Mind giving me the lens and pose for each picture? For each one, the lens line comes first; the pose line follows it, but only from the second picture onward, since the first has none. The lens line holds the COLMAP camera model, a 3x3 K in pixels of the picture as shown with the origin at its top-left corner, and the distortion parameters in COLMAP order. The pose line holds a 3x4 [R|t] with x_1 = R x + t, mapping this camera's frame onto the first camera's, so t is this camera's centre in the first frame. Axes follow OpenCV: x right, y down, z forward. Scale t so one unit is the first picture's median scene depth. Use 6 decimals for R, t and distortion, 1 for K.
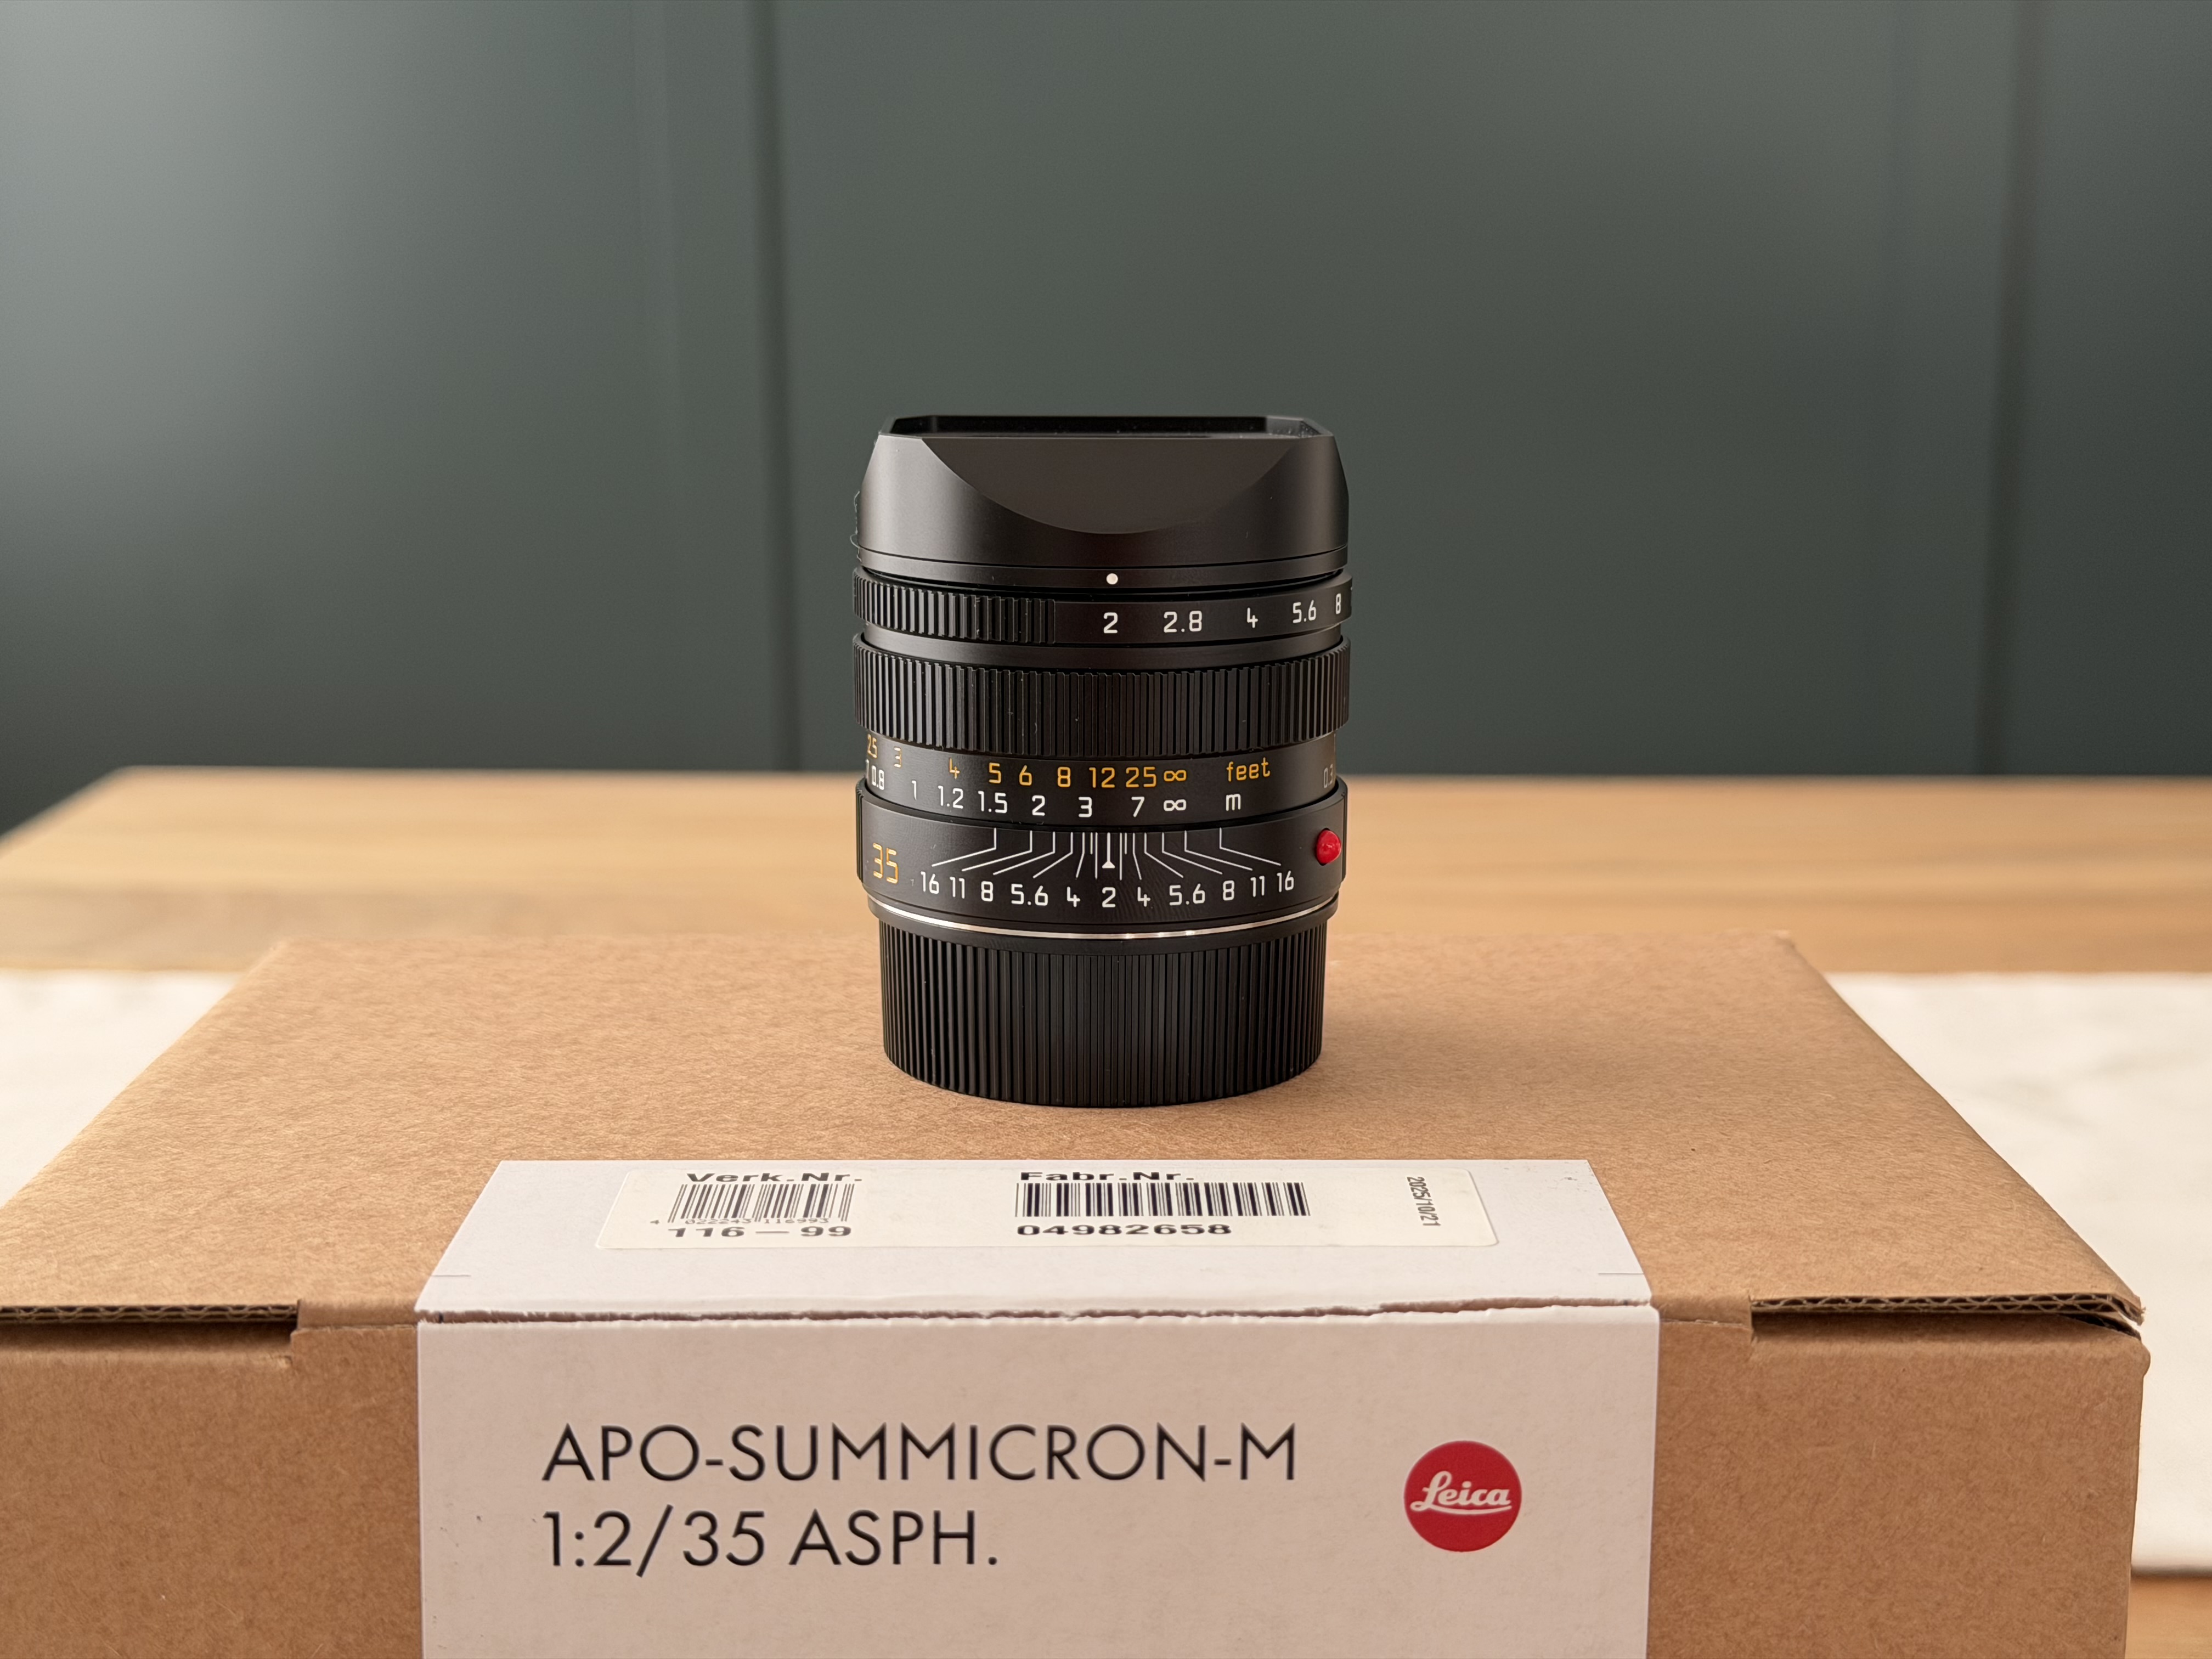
lens RADIAL K [[3136.5, 0, 1100.2], [0, 3136.5, 843.7], [0, 0, 1]] dist [0.162007, -0.325219]
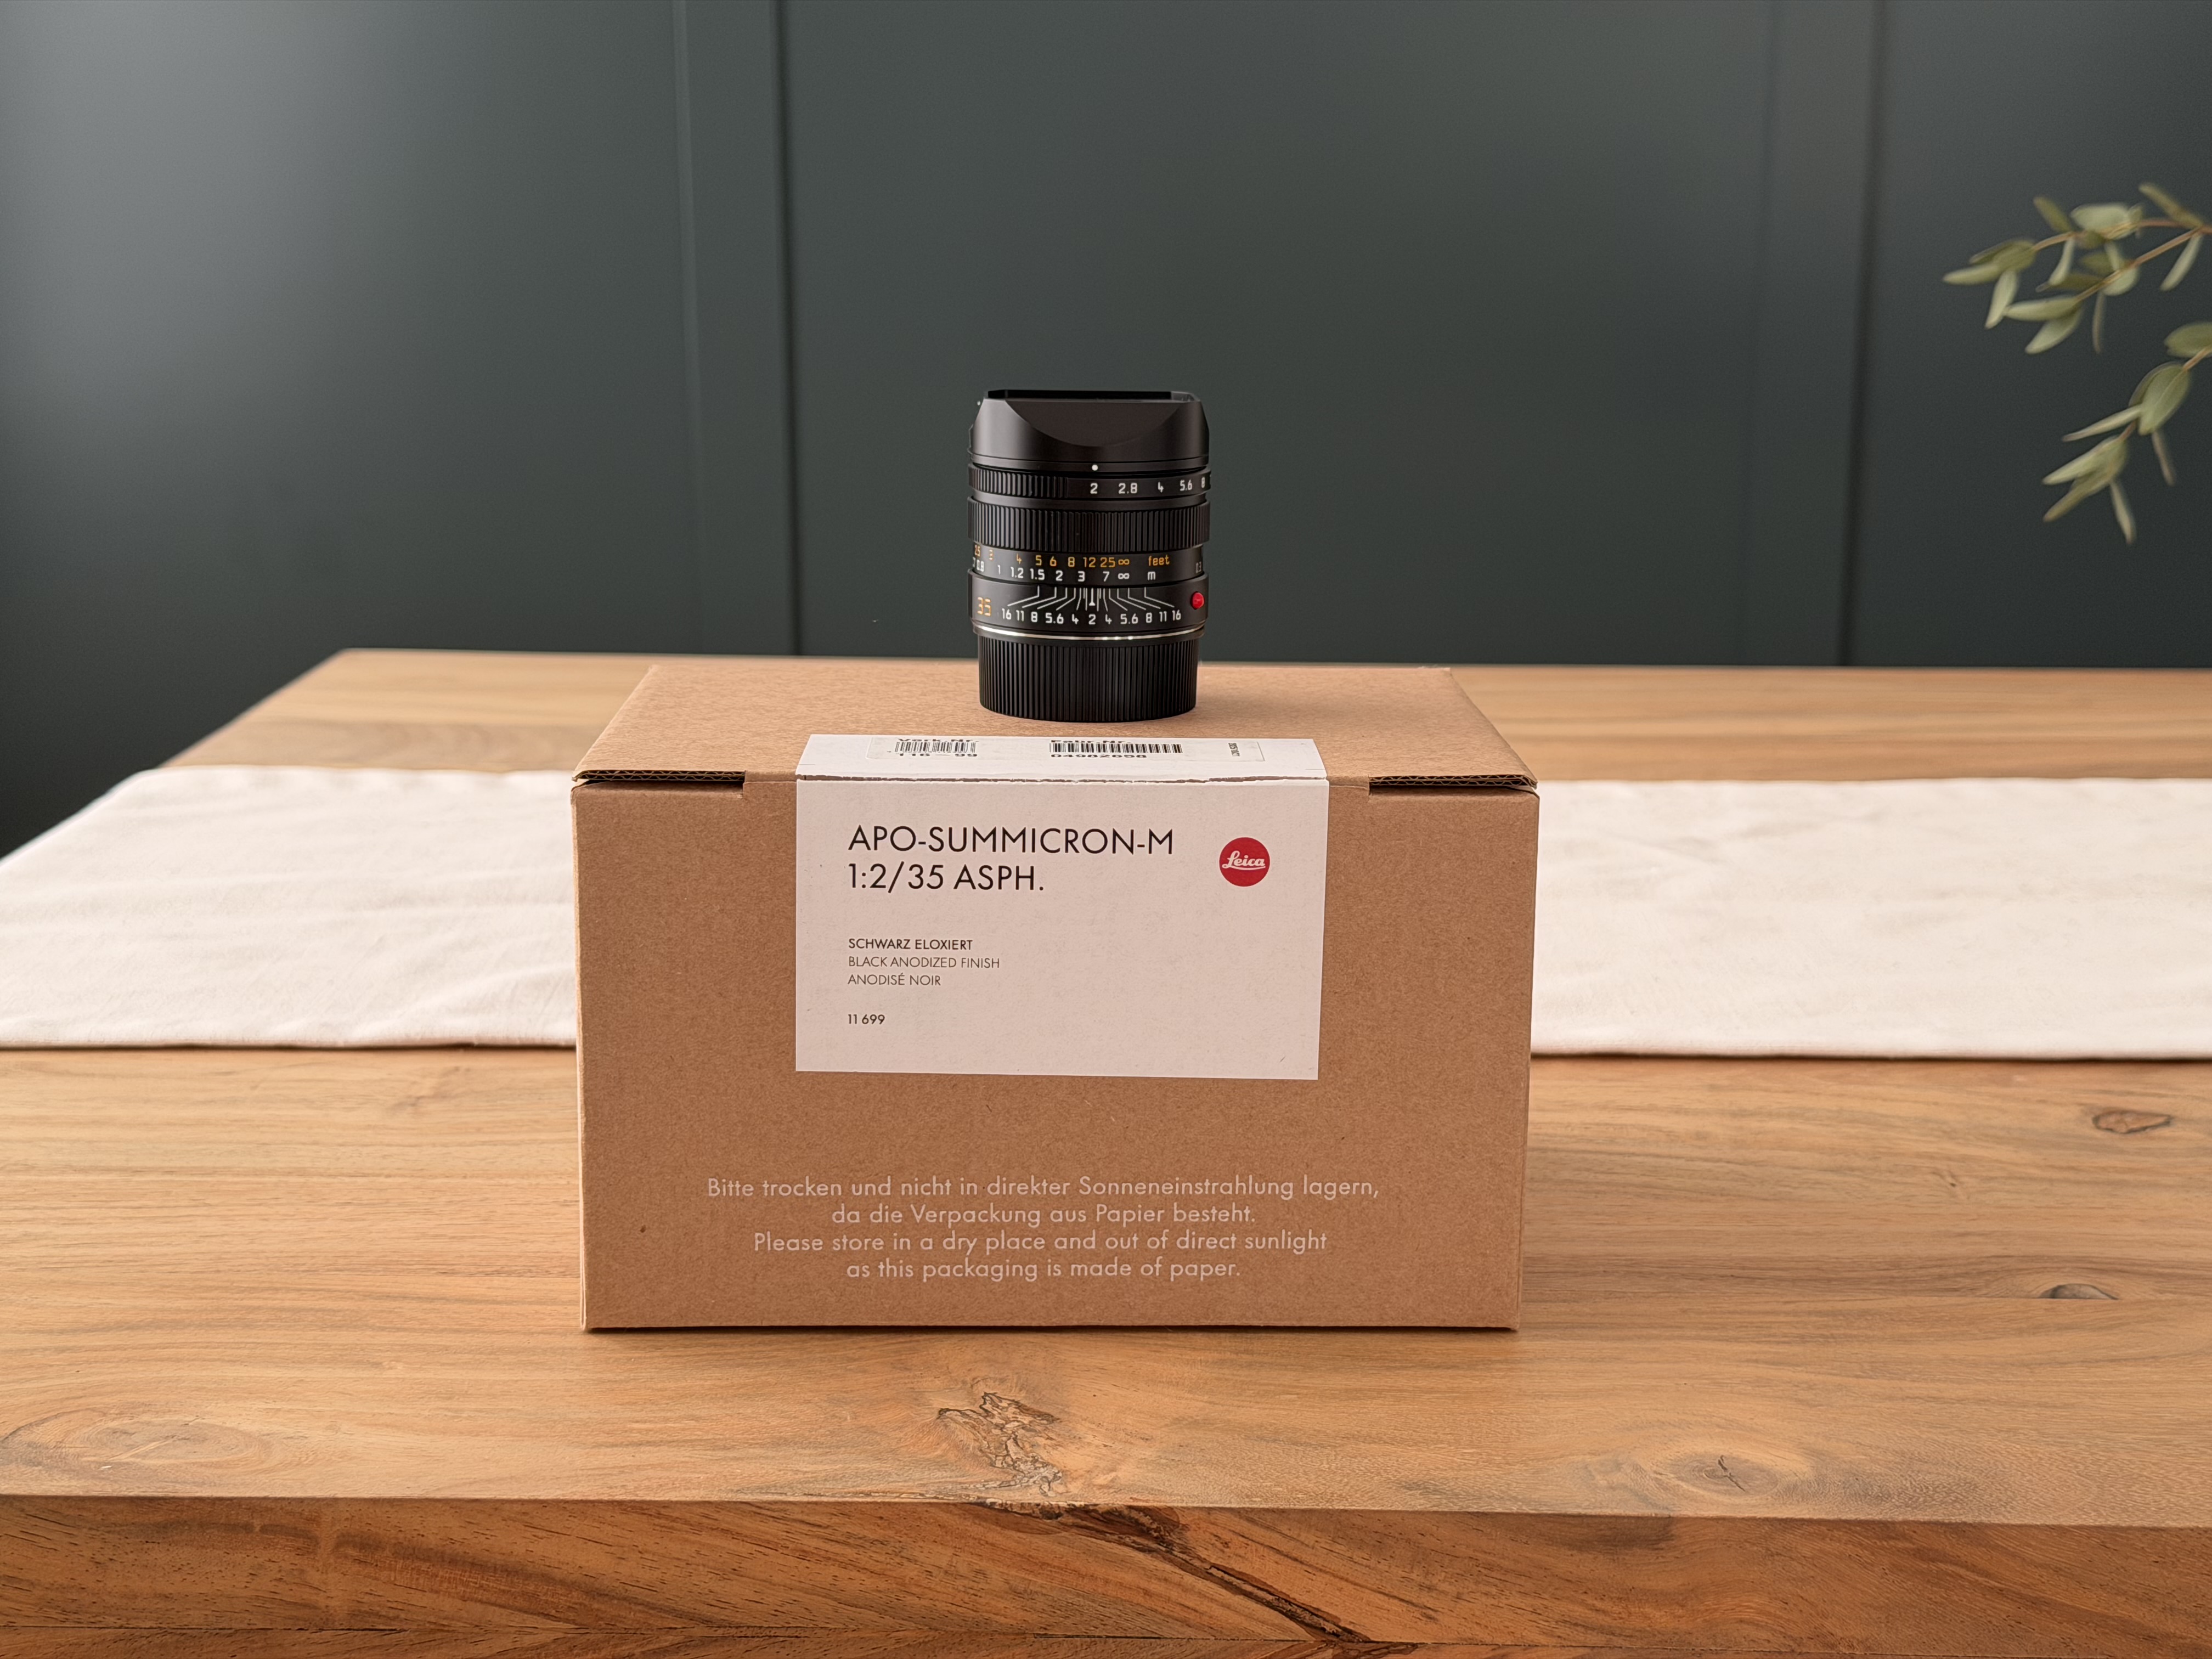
lens RADIAL K [[3136.5, 0, 1100.2], [0, 3136.5, 843.7], [0, 0, 1]] dist [0.162007, -0.325219]
pose [[0.999910, 0.006785, 0.011596, -0.017664], [-0.006902, 0.999926, 0.010067, 0.169774], [-0.011527, -0.010147, 0.999882, -1.290463]]
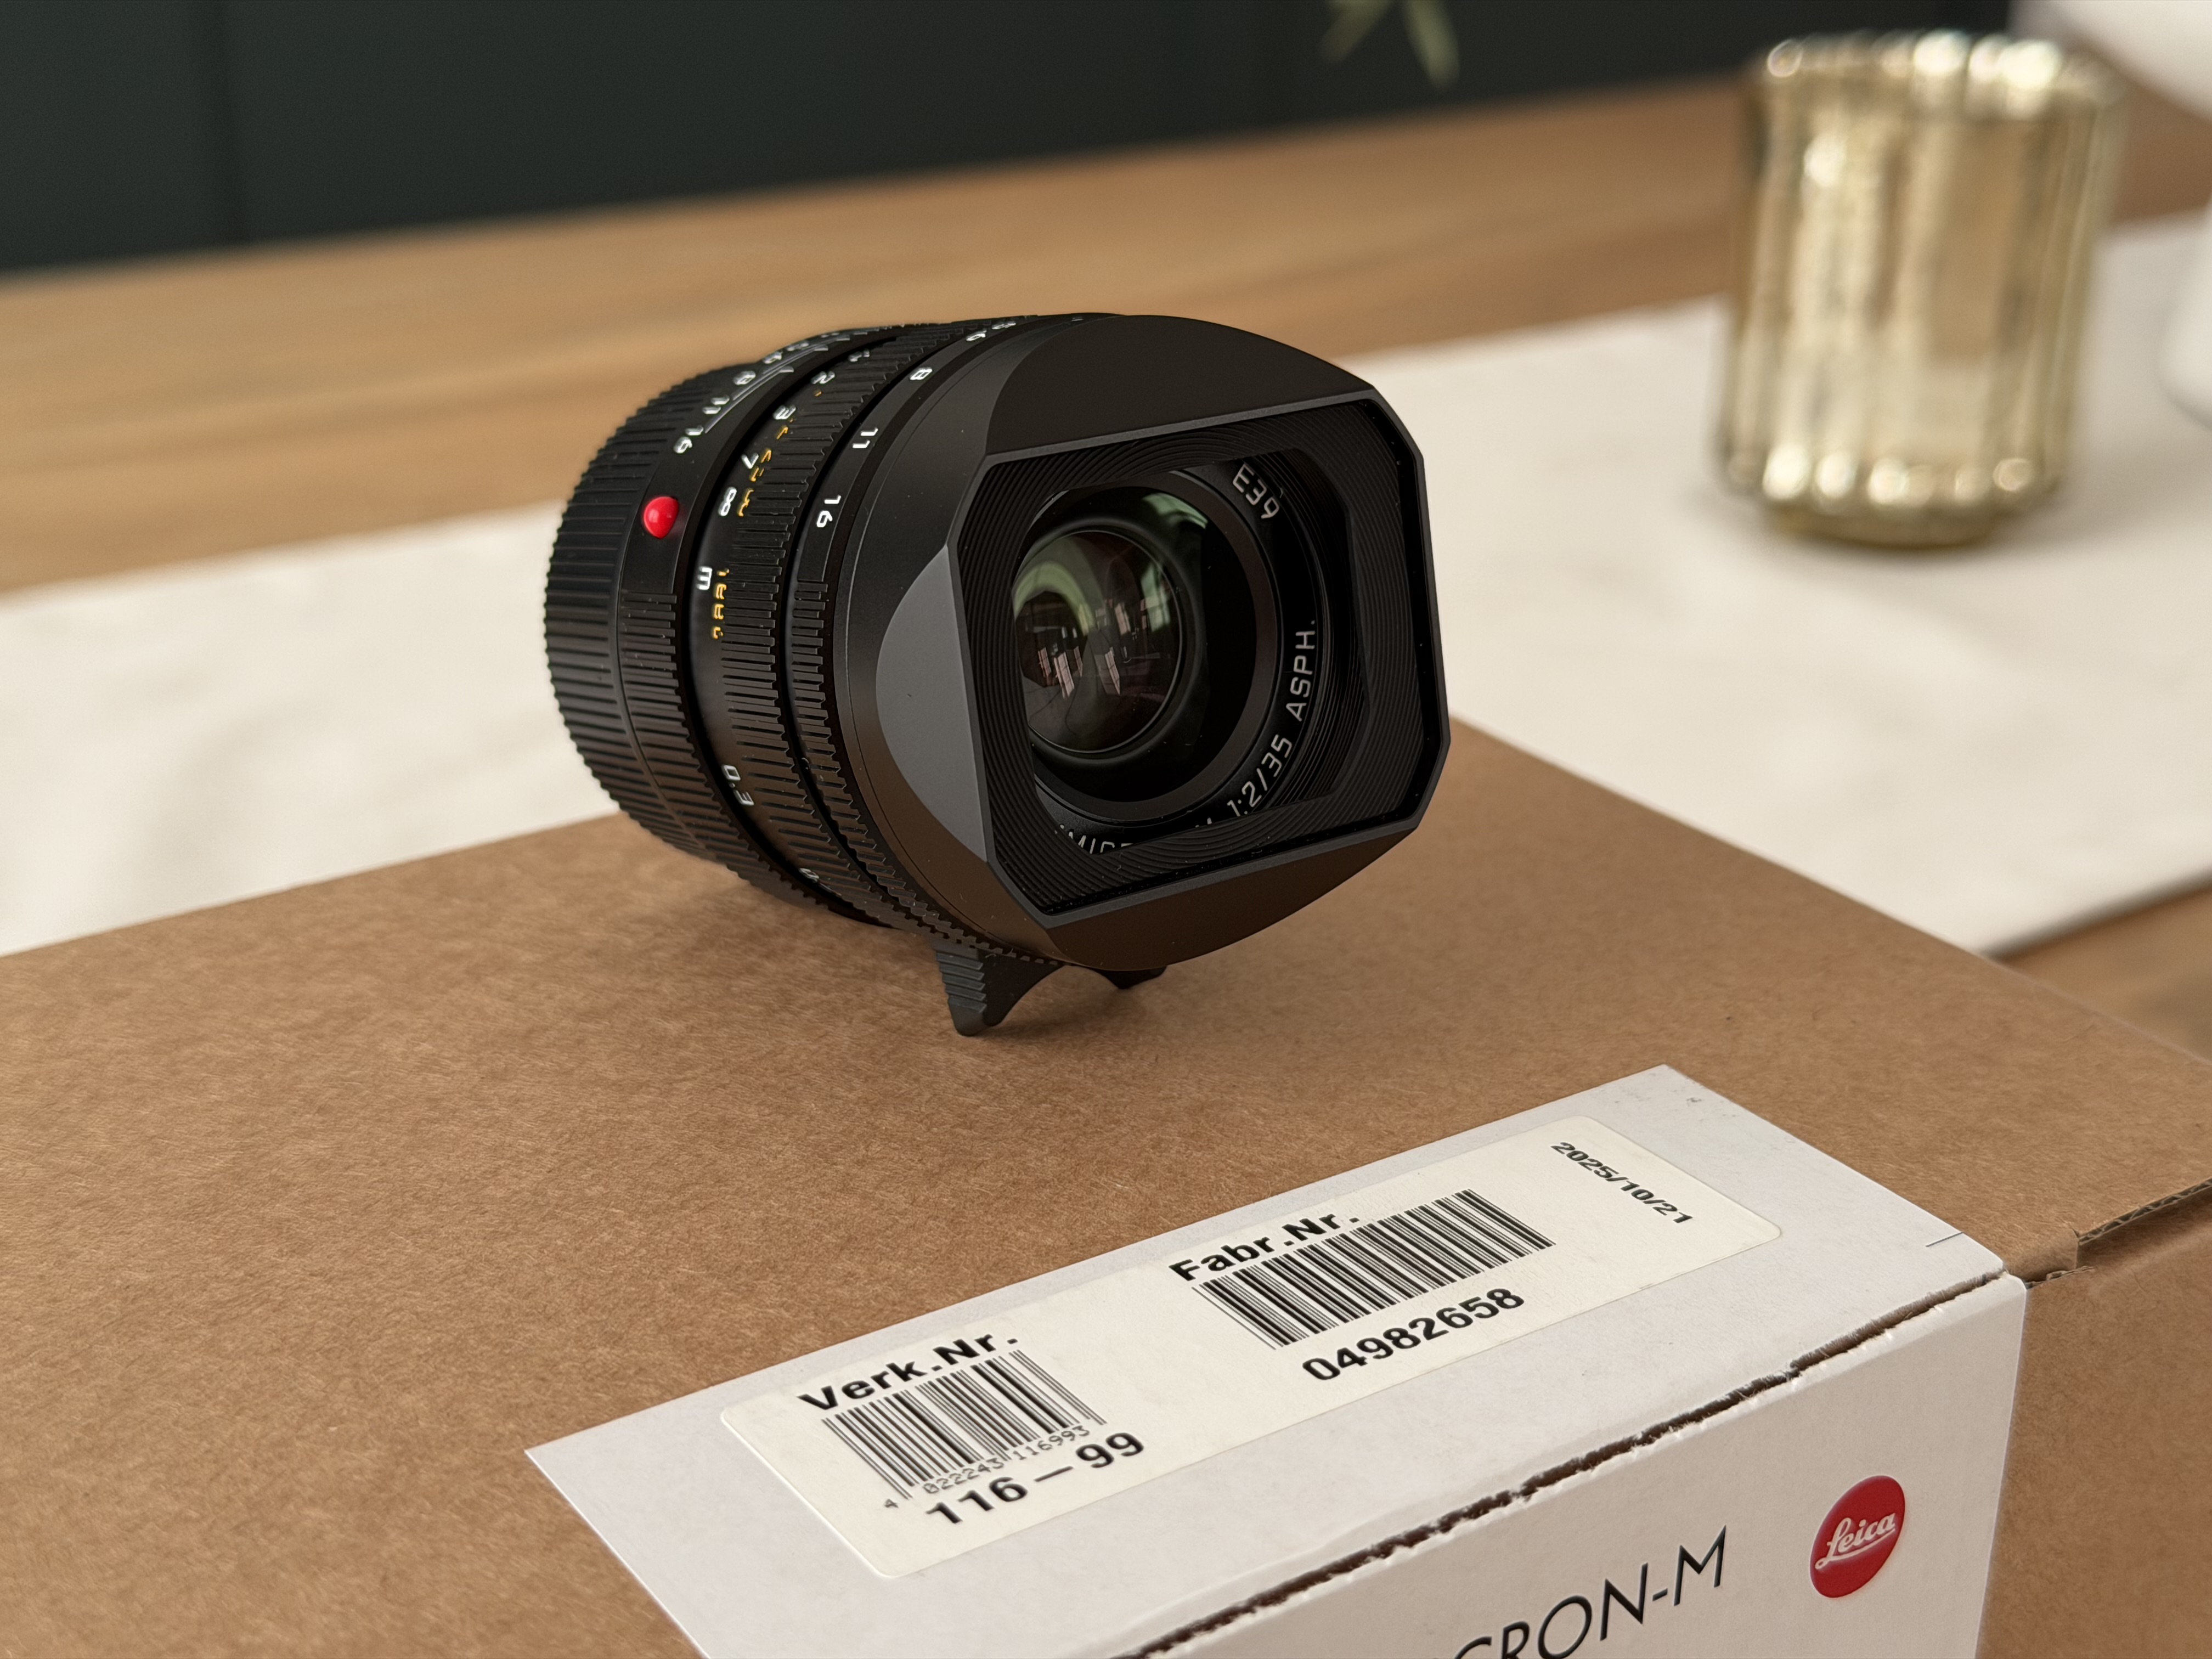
lens RADIAL K [[3138.3, 0, 1106.0], [0, 3138.3, 829.5], [0, 0, 1]] dist [0.187501, -0.496652]
pose [[0.830704, -0.207132, 0.516746, -0.467112], [0.099002, 0.968376, 0.229012, -0.202140], [-0.547840, -0.139083, 0.824941, 0.415240]]
